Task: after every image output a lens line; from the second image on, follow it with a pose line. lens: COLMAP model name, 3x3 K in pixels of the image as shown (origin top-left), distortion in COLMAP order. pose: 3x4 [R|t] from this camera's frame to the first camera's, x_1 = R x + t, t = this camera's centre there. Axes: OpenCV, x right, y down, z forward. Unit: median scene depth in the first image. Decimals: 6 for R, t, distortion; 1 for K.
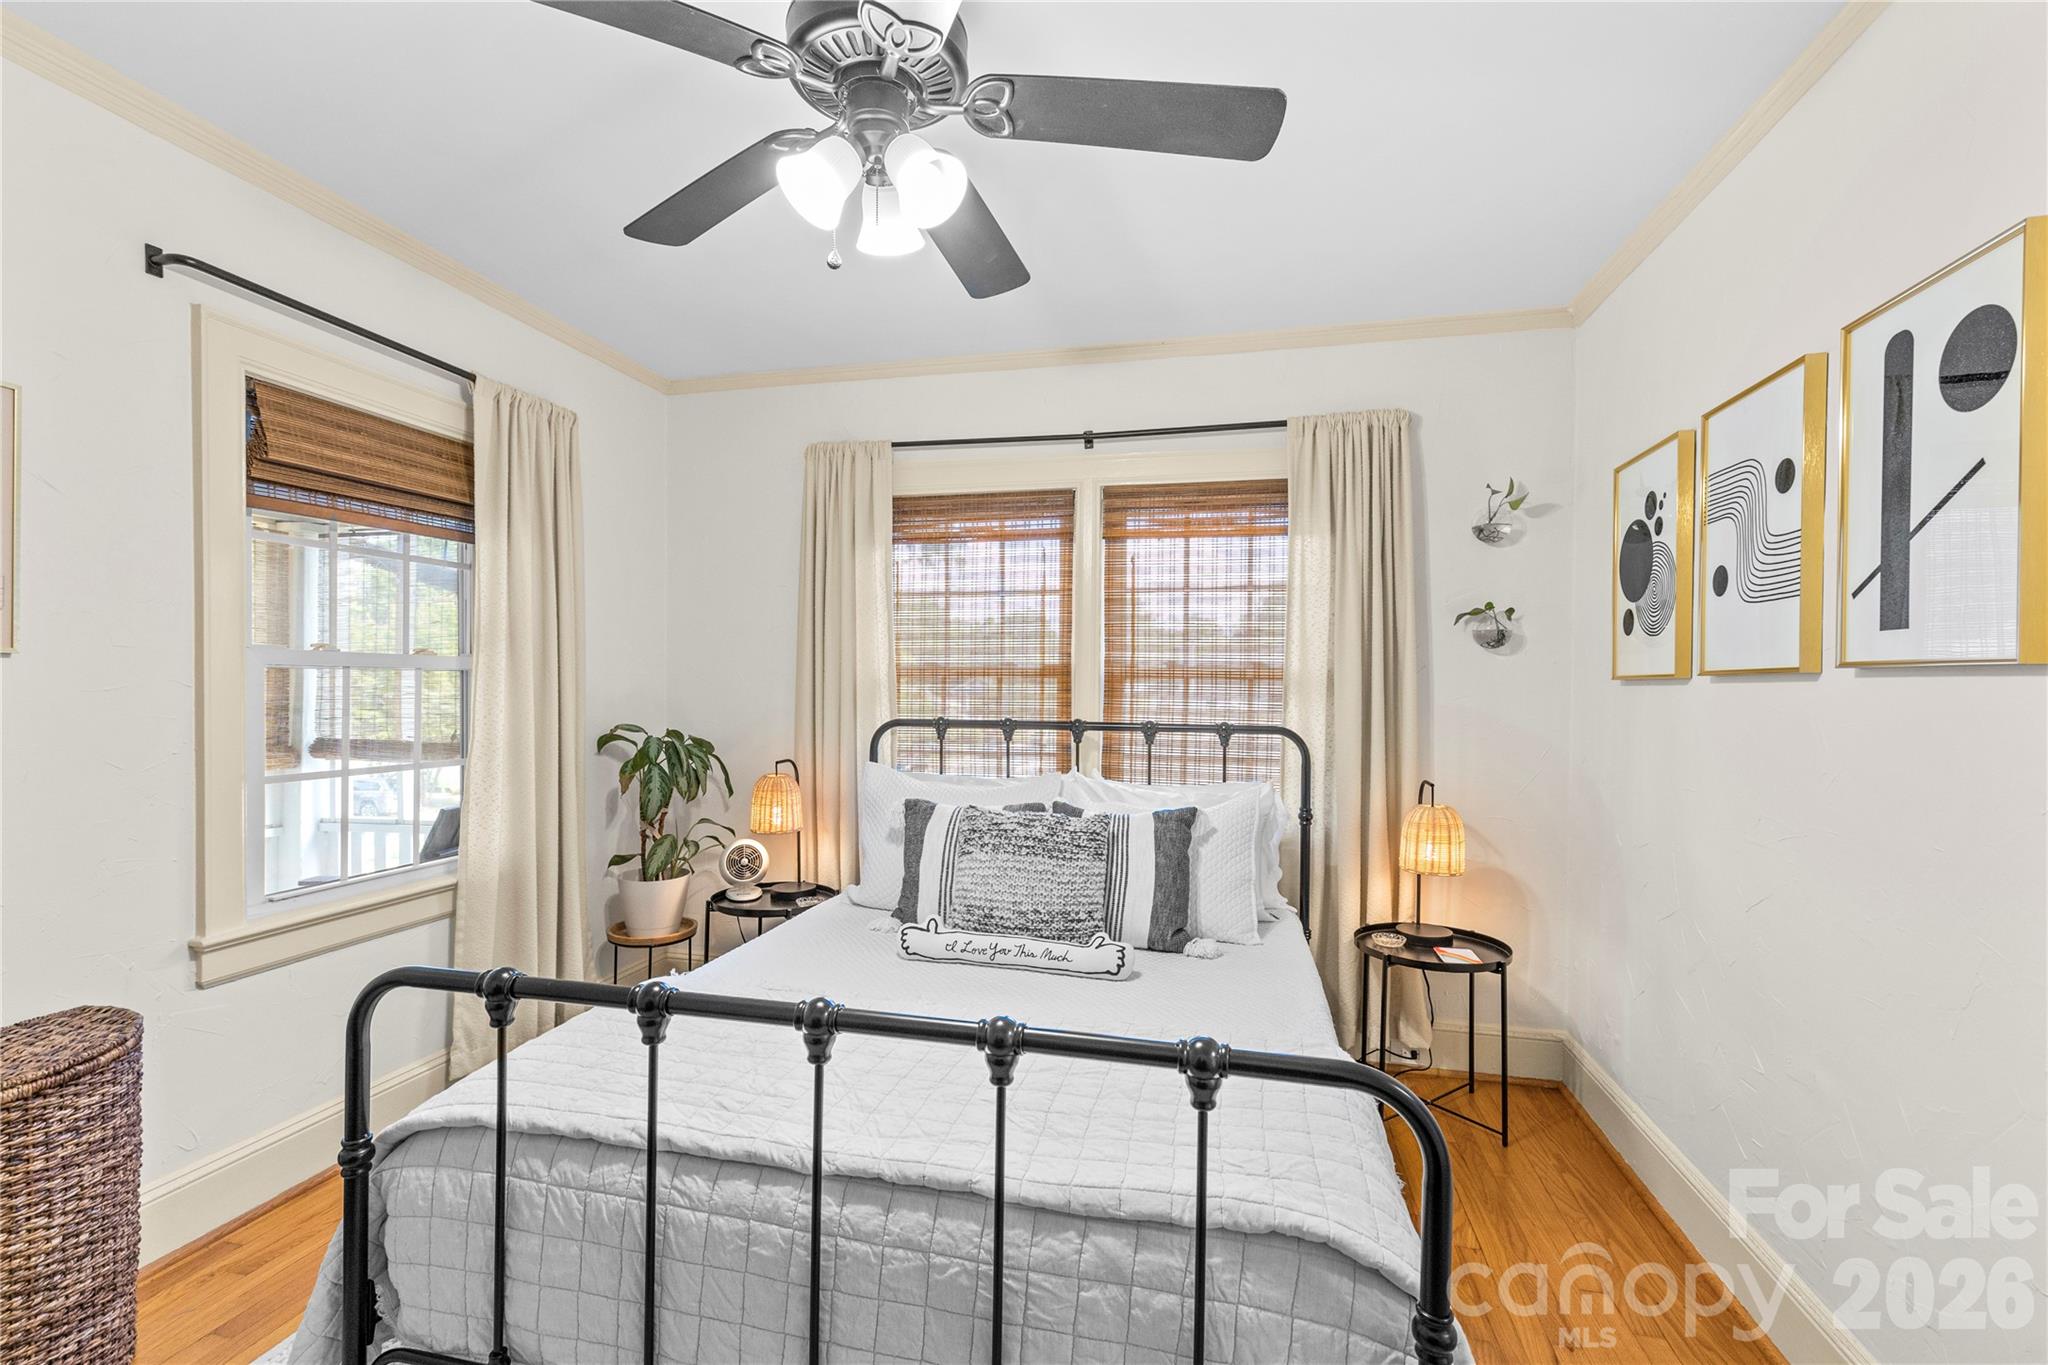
lens RADIAL K [[913.2, 0, 1010.5], [0, 913.2, 683.9], [0, 0, 1]] dist [0.000557, 0.000104]
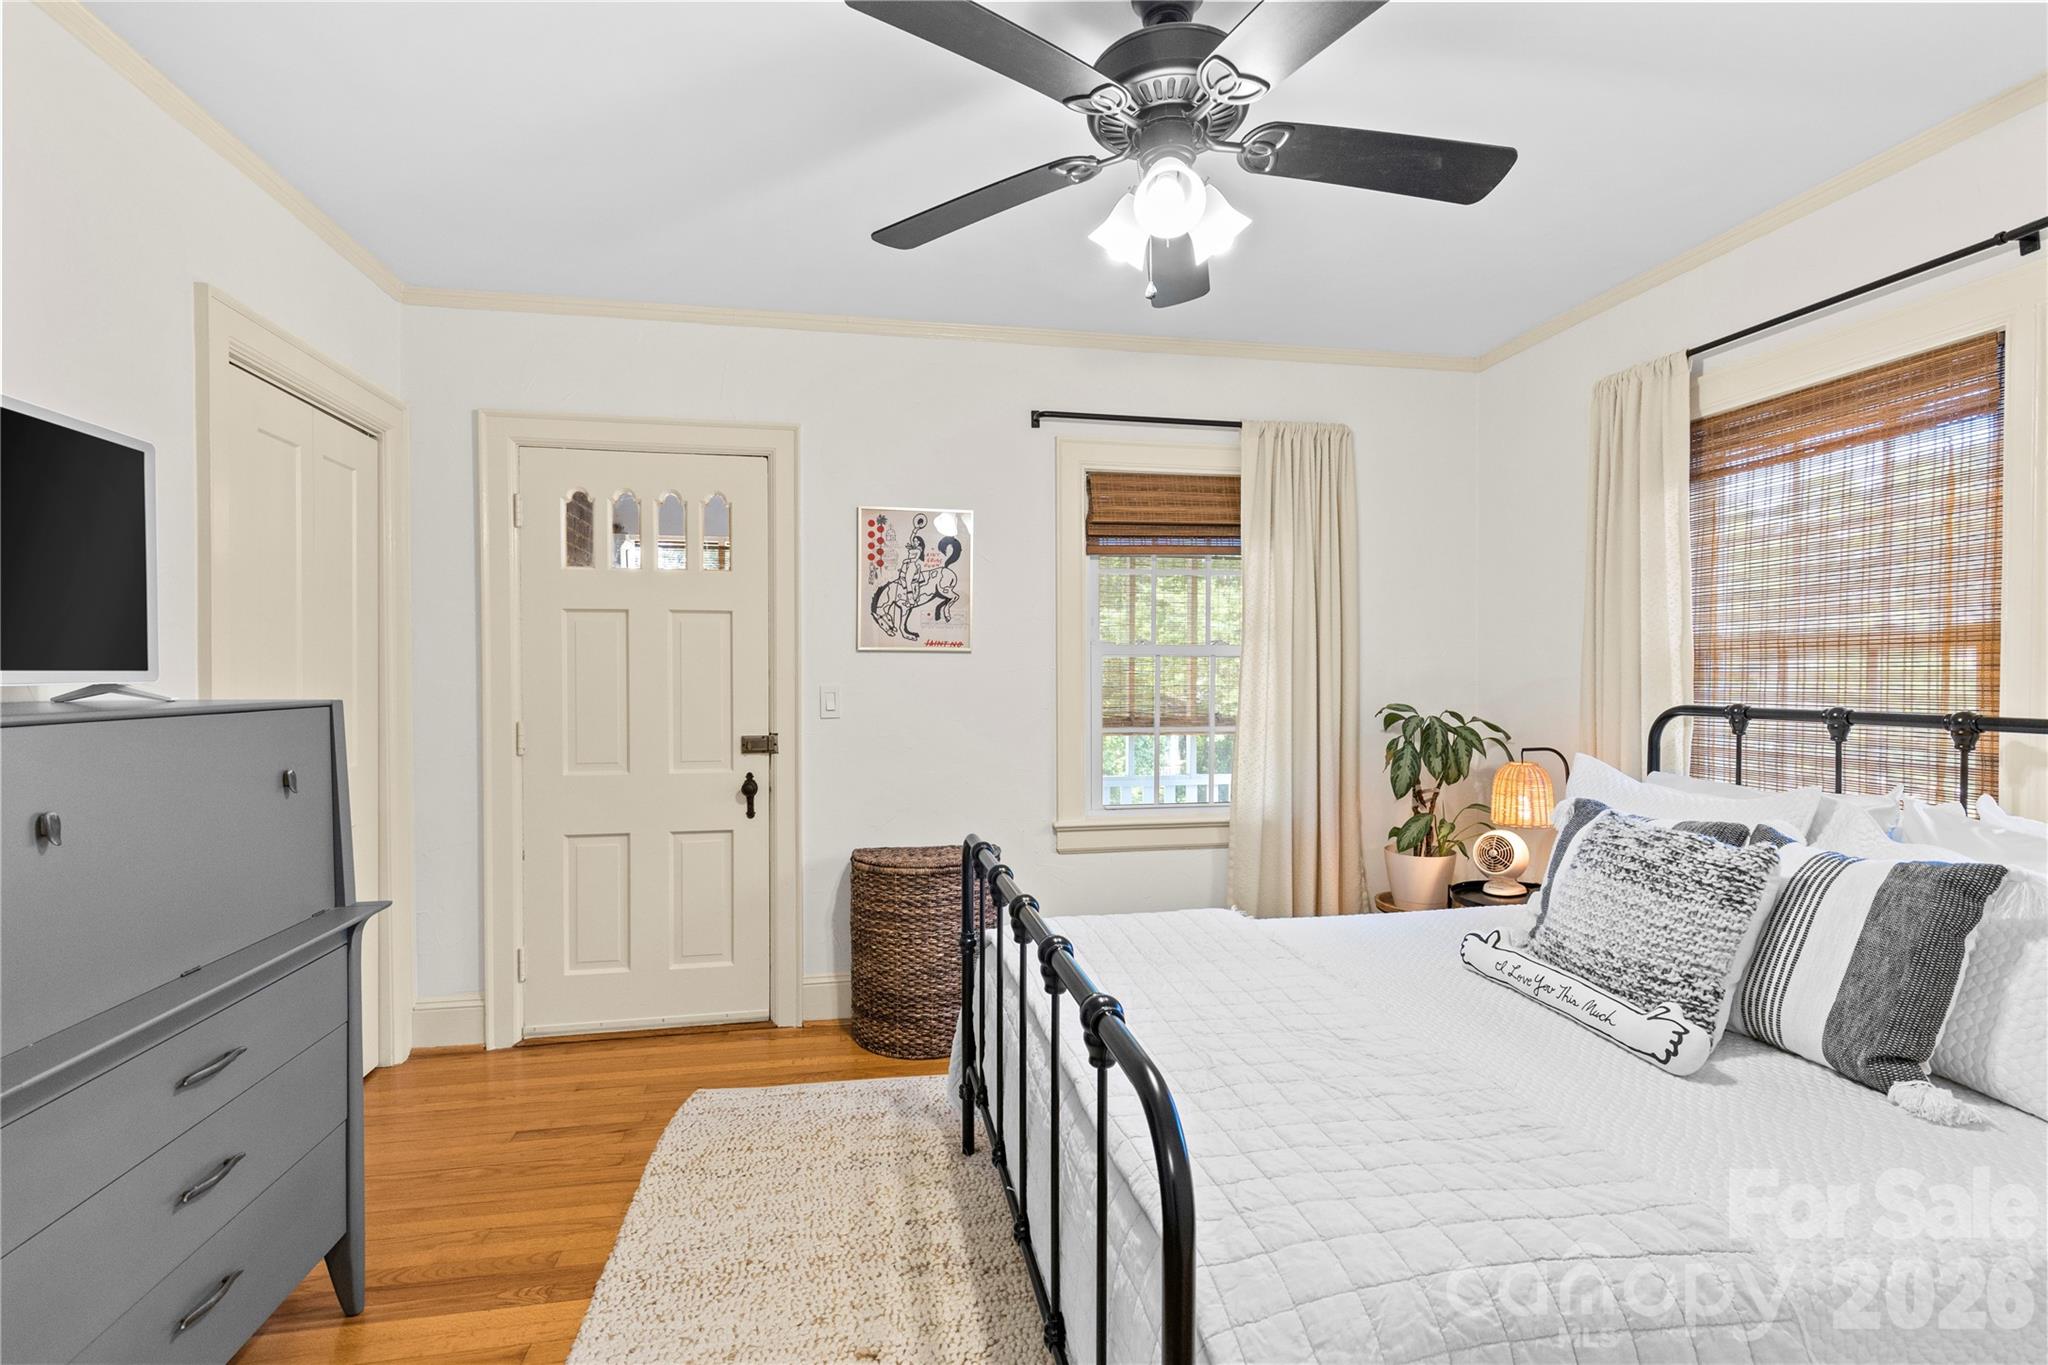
lens RADIAL K [[919.5, 0, 1016.8], [0, 919.5, 671.0], [0, 0, 1]] dist [0.001485, 0.000469]
pose [[0.401265, -0.009885, -0.915909, 0.497821], [0.005767, 0.999949, -0.008265, 0.016393], [0.915944, -0.001966, 0.401302, 0.225496]]
